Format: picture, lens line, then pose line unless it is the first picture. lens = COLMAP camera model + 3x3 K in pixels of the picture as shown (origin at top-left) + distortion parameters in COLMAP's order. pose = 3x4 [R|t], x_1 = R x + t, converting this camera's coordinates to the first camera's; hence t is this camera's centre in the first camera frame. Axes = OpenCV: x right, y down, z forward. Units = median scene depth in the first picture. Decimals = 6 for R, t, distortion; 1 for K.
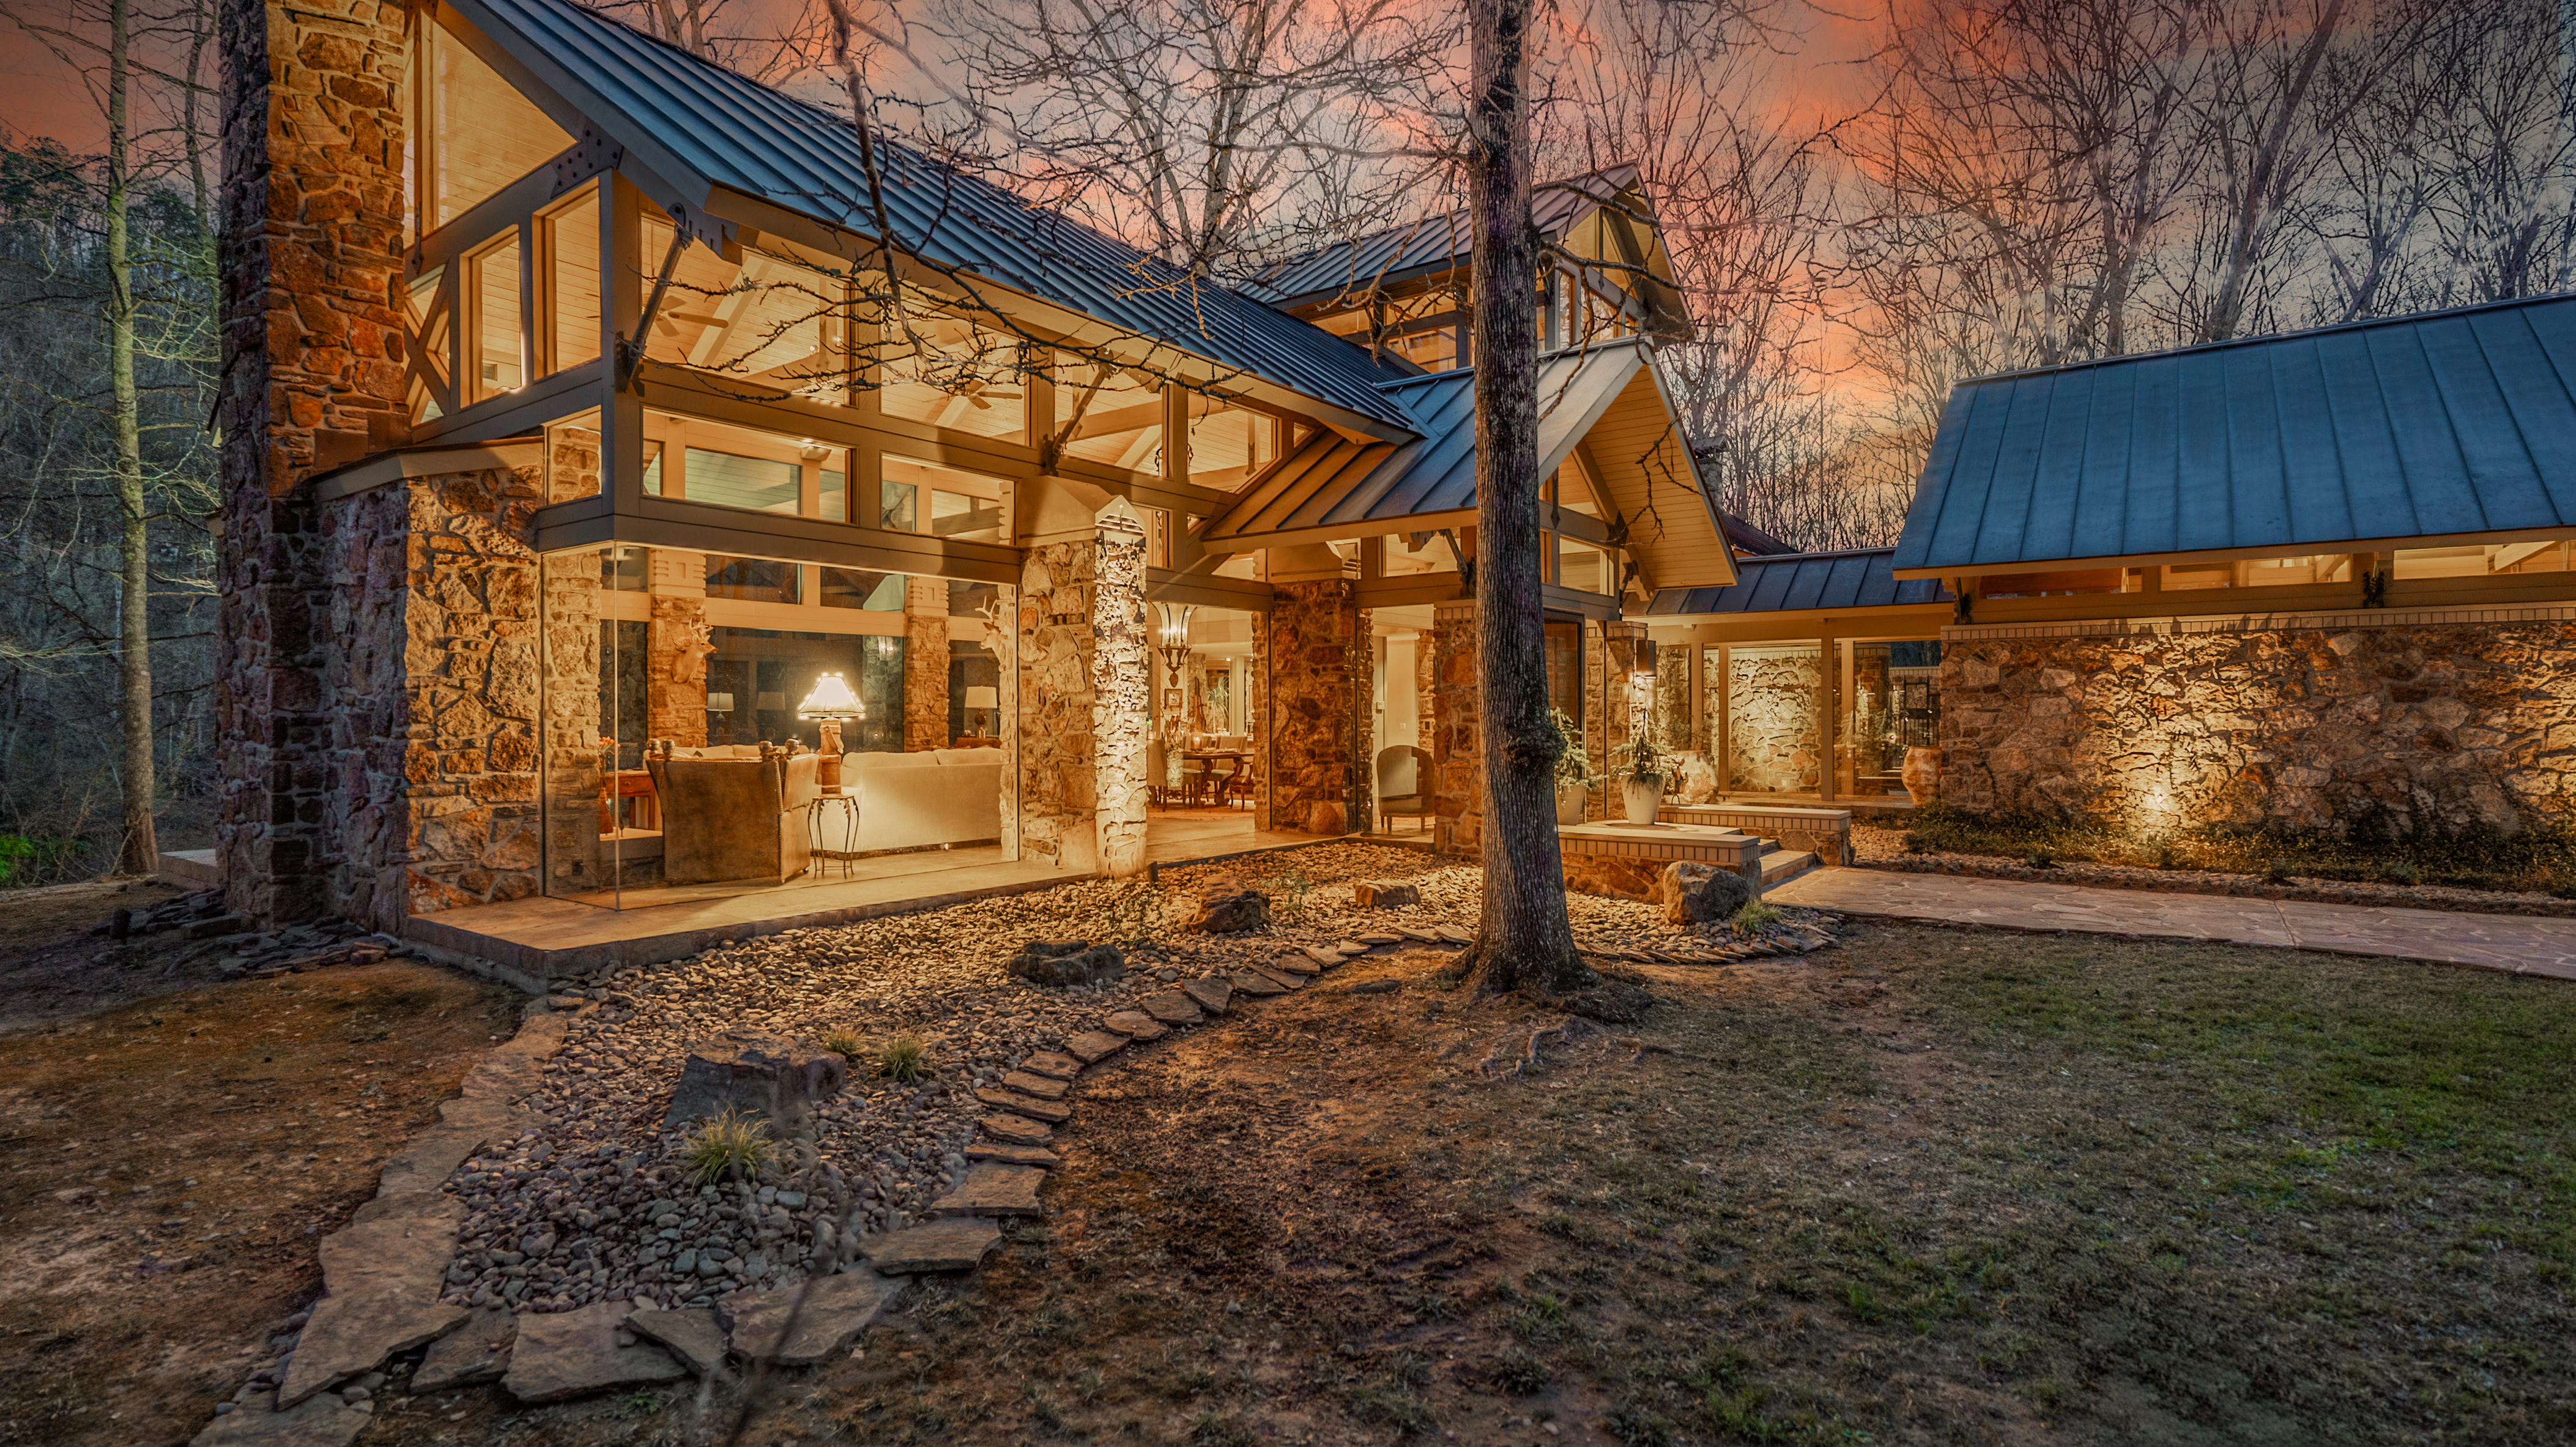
lens RADIAL K [[1230.1, 0, 1288.6], [0, 1230.1, 721.3], [0, 0, 1]] dist [-0.001935, -0.000501]
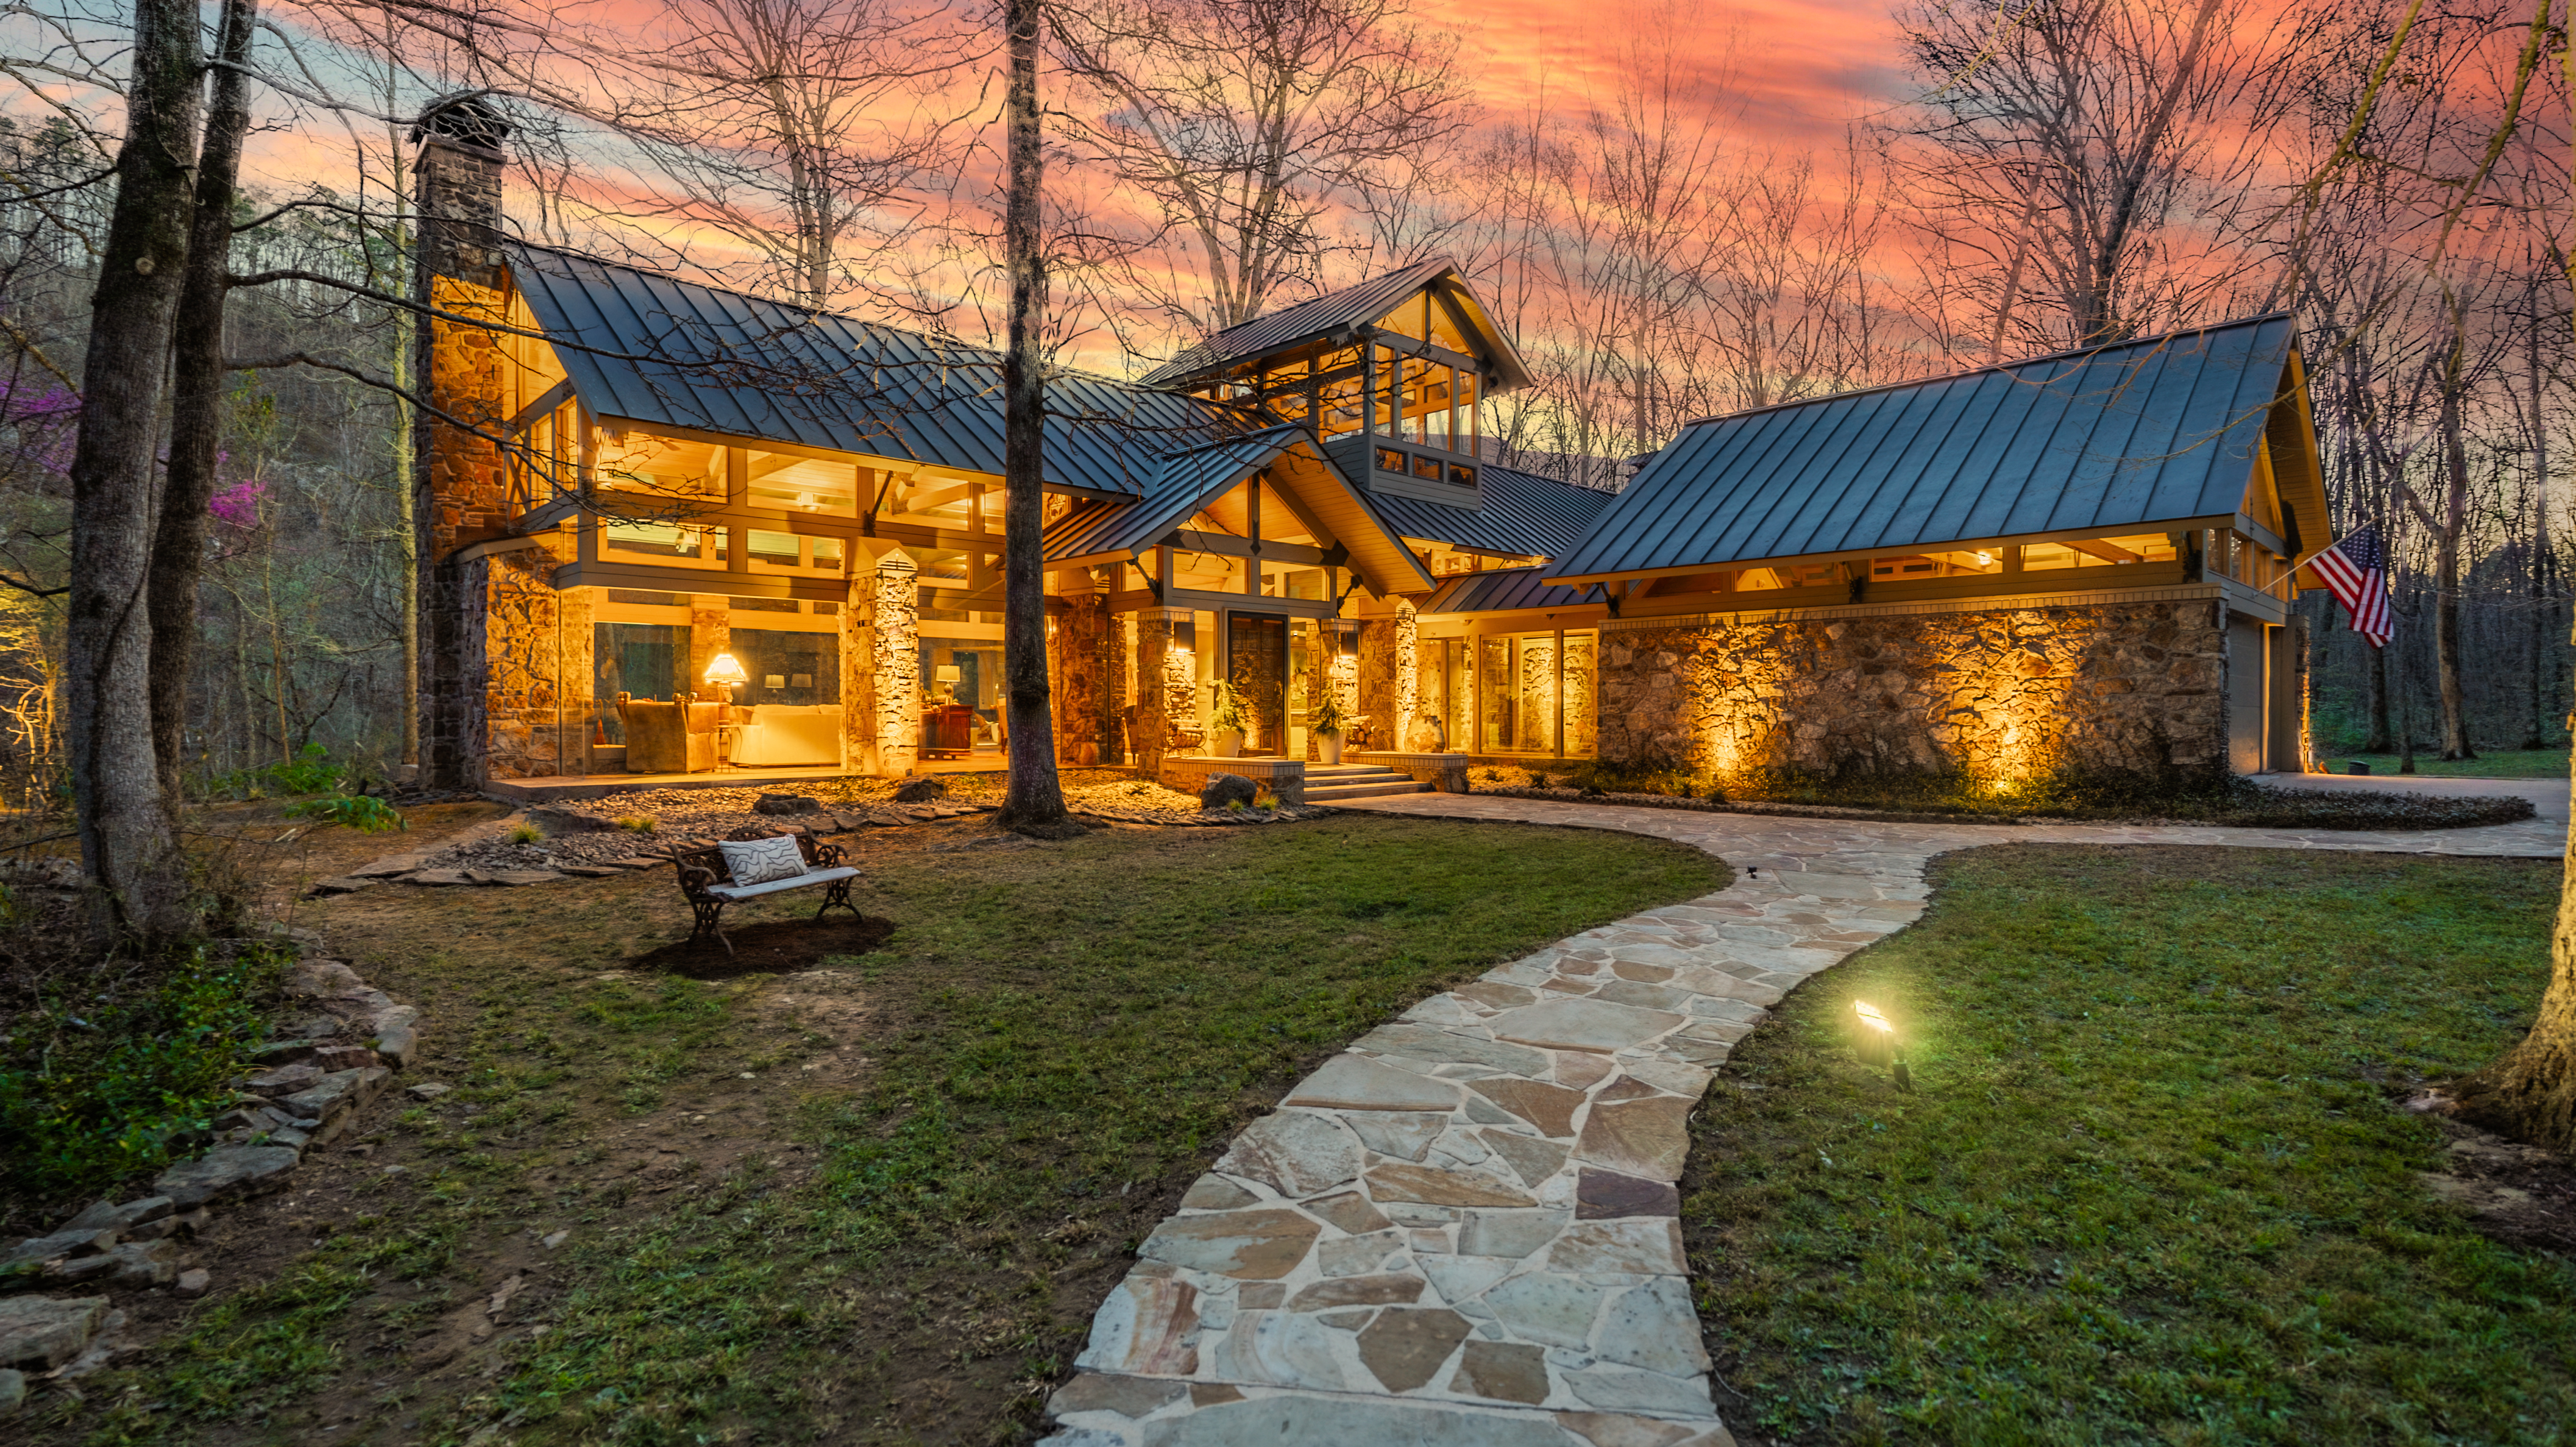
lens RADIAL K [[1230.1, 0, 1291.9], [0, 1230.1, 720.9], [0, 0, 1]] dist [-0.001935, -0.000501]
pose [[0.986386, 0.003528, -0.164408, 0.528001], [-0.002980, 0.999989, 0.003581, 0.033025], [0.164419, -0.003042, 0.986386, -0.435287]]
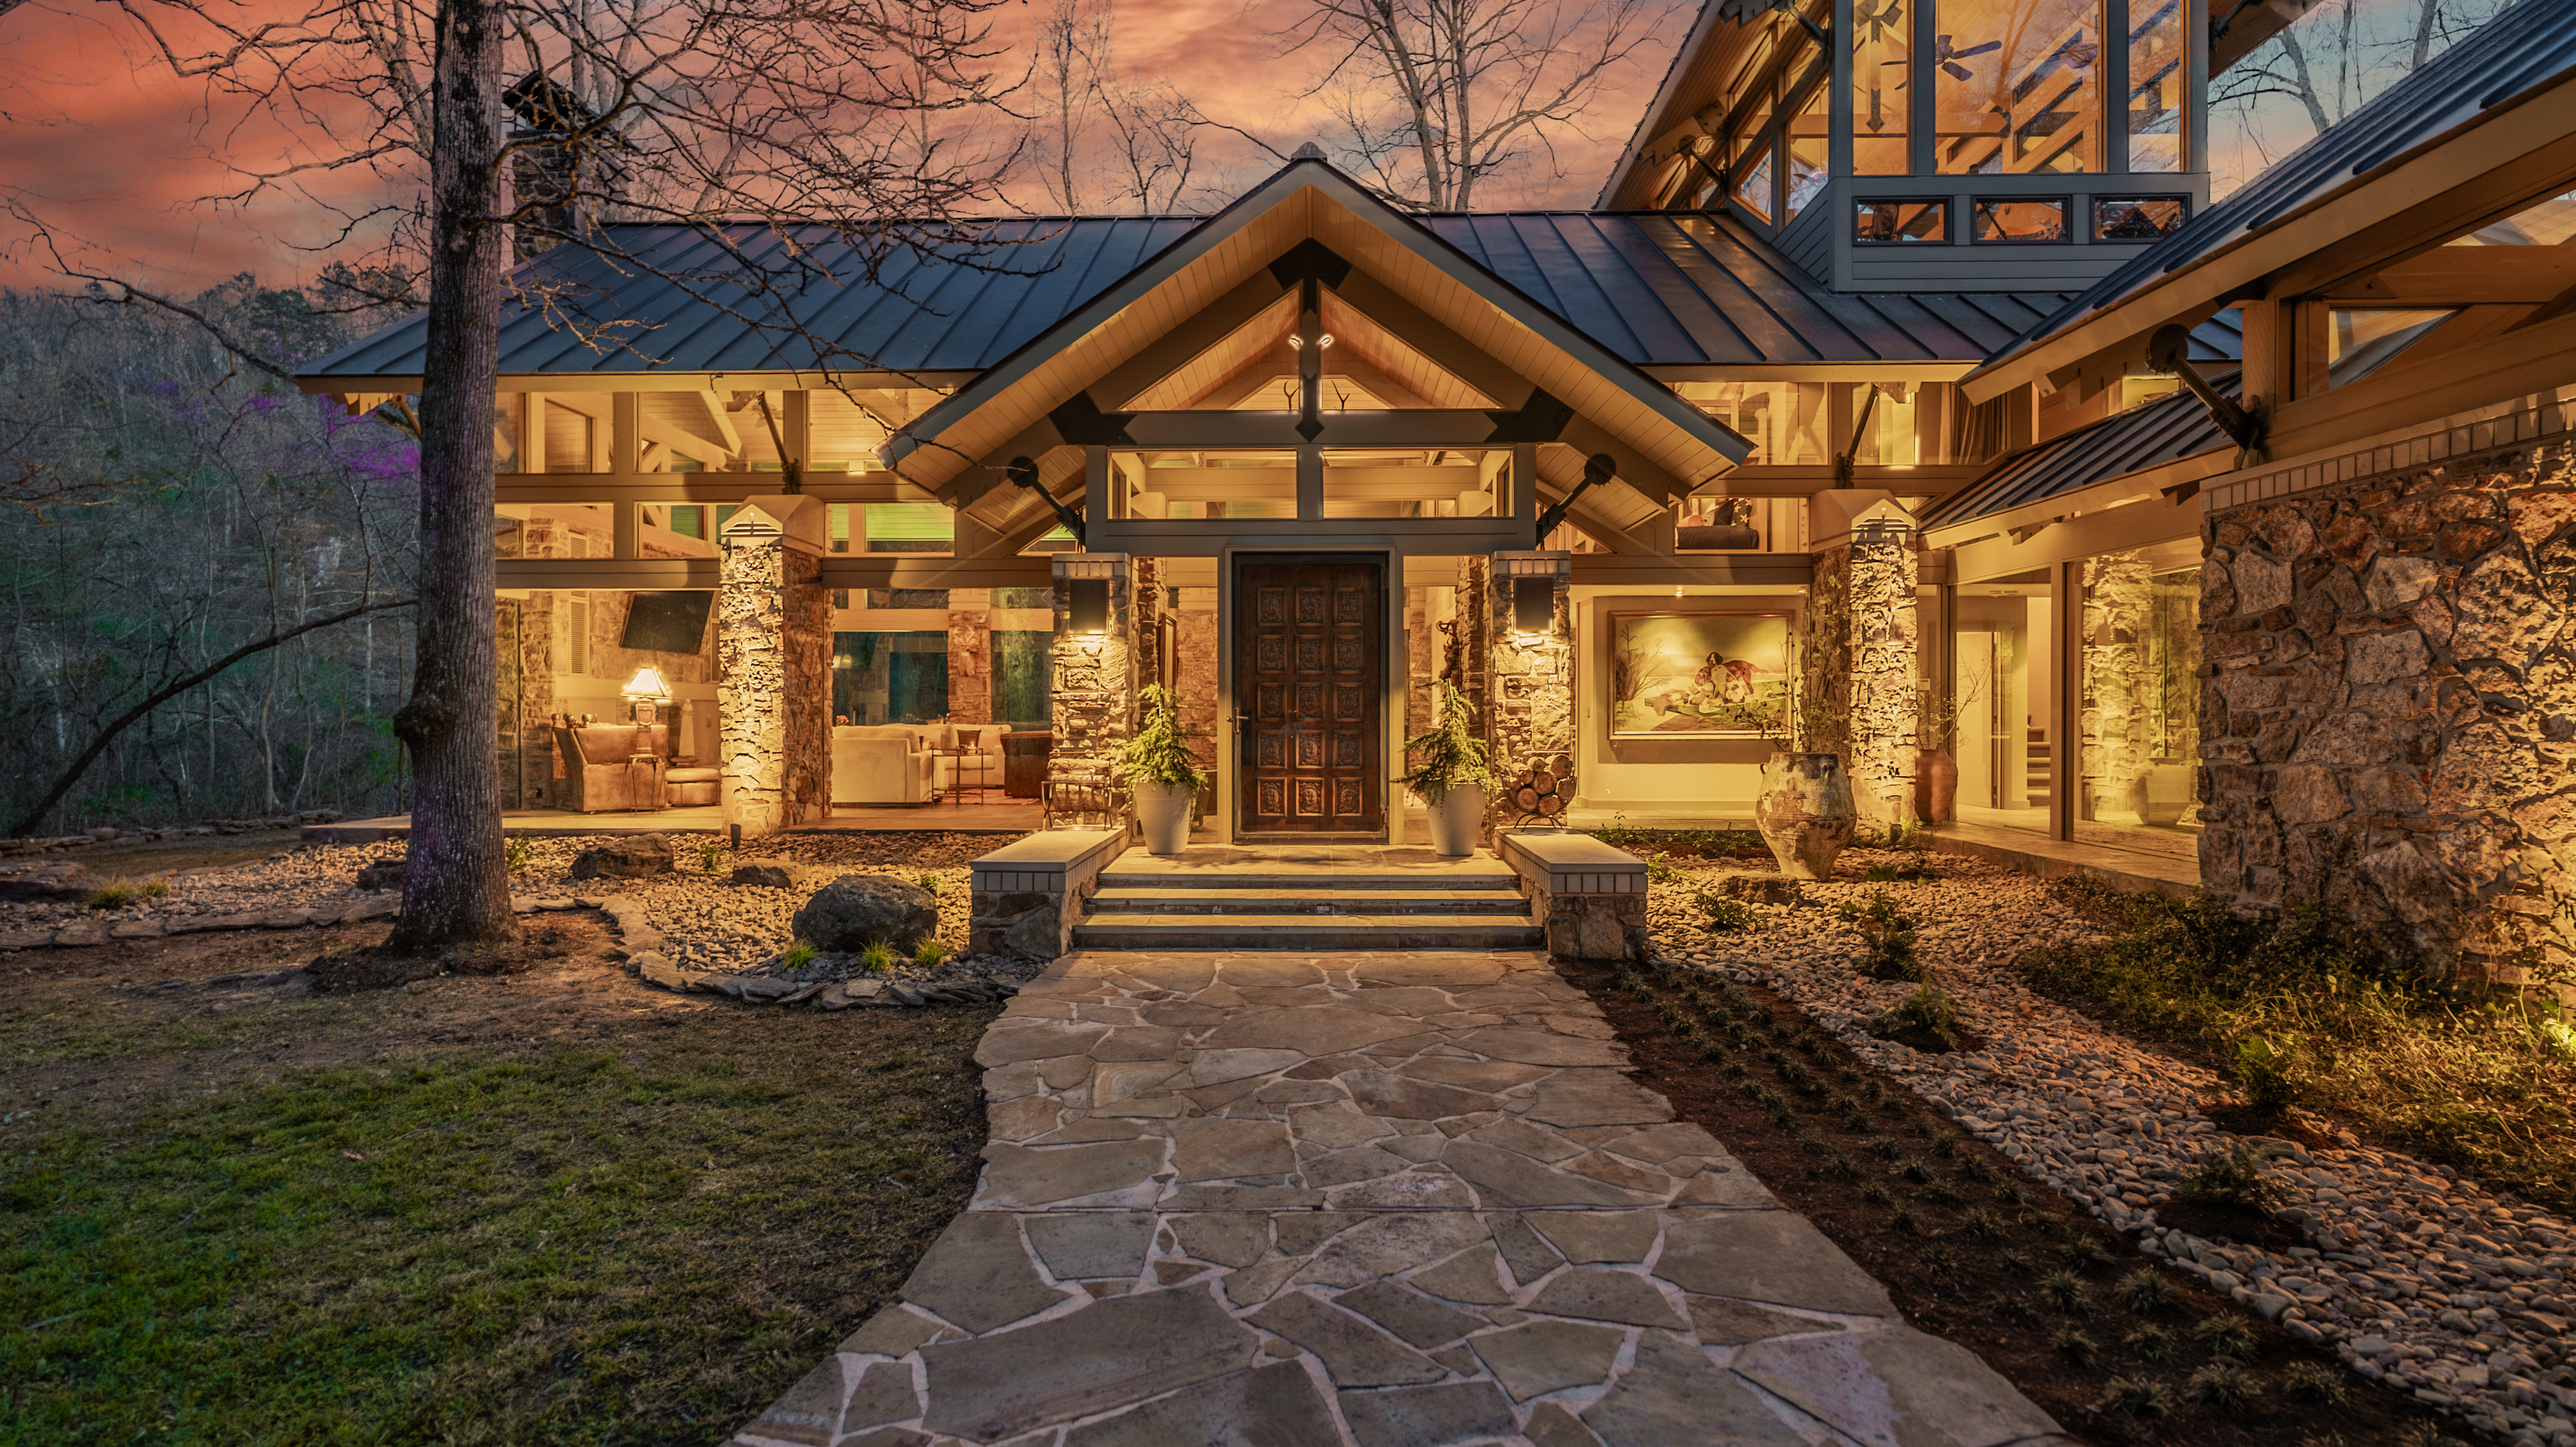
lens RADIAL K [[1230.1, 0, 1282.6], [0, 1230.1, 718.8], [0, 0, 1]] dist [-0.001935, -0.000501]
pose [[0.570047, 0.005673, -0.821592, 0.874485], [-0.004395, 0.999983, 0.003855, 0.008275], [0.821600, 0.001413, 0.570062, 0.601934]]
